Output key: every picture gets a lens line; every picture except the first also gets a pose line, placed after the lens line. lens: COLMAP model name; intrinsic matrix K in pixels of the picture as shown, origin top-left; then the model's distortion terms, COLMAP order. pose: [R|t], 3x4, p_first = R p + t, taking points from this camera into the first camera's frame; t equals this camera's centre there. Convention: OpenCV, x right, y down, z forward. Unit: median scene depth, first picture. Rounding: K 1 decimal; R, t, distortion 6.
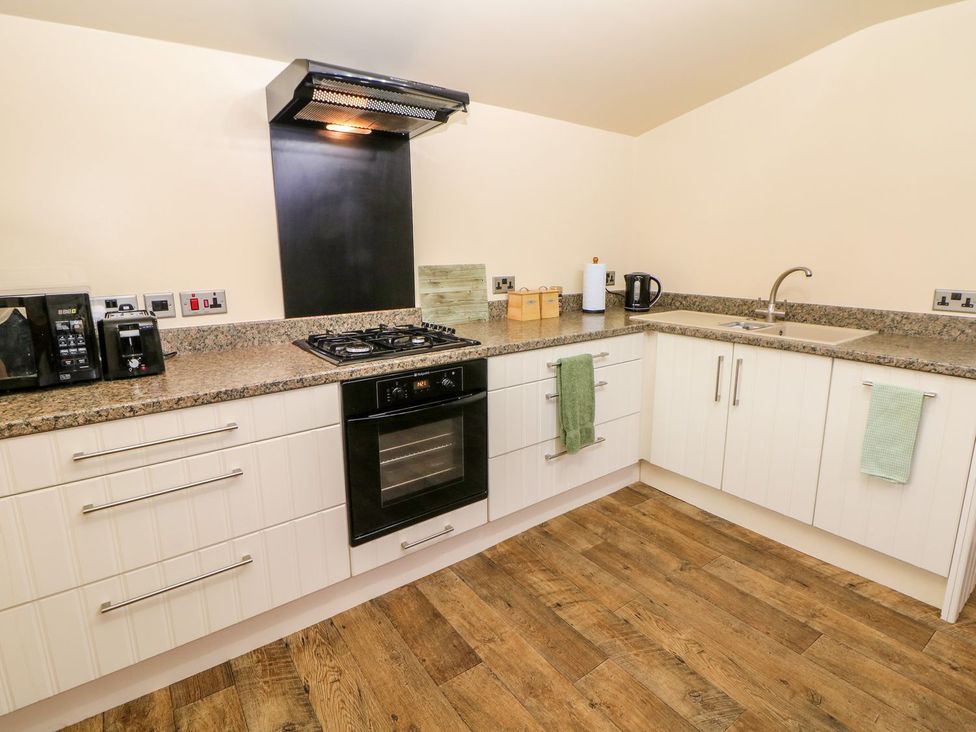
lens RADIAL K [[514.0, 0, 486.5], [0, 514.0, 340.5], [0, 0, 1]] dist [0.001238, -0.012284]
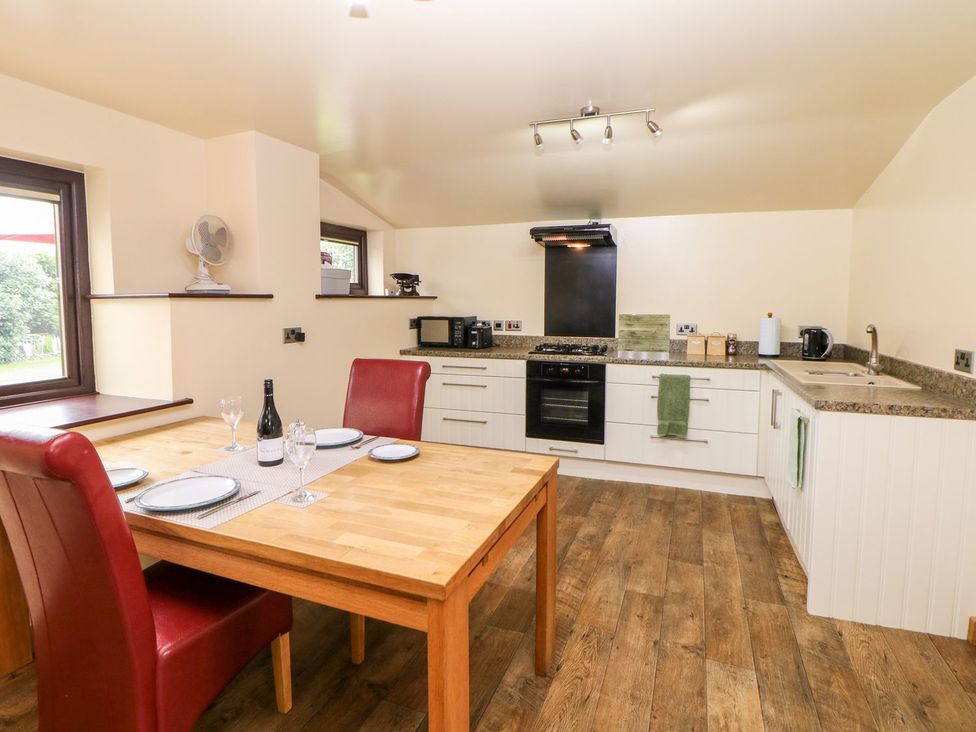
lens RADIAL K [[514.0, 0, 486.5], [0, 514.0, 340.5], [0, 0, 1]] dist [0.001238, -0.012284]
pose [[0.530847, 0.070514, -0.844529, 1.191664], [-0.159723, 0.986998, -0.017988, 0.048836], [0.832280, 0.144440, 0.535208, -0.308397]]
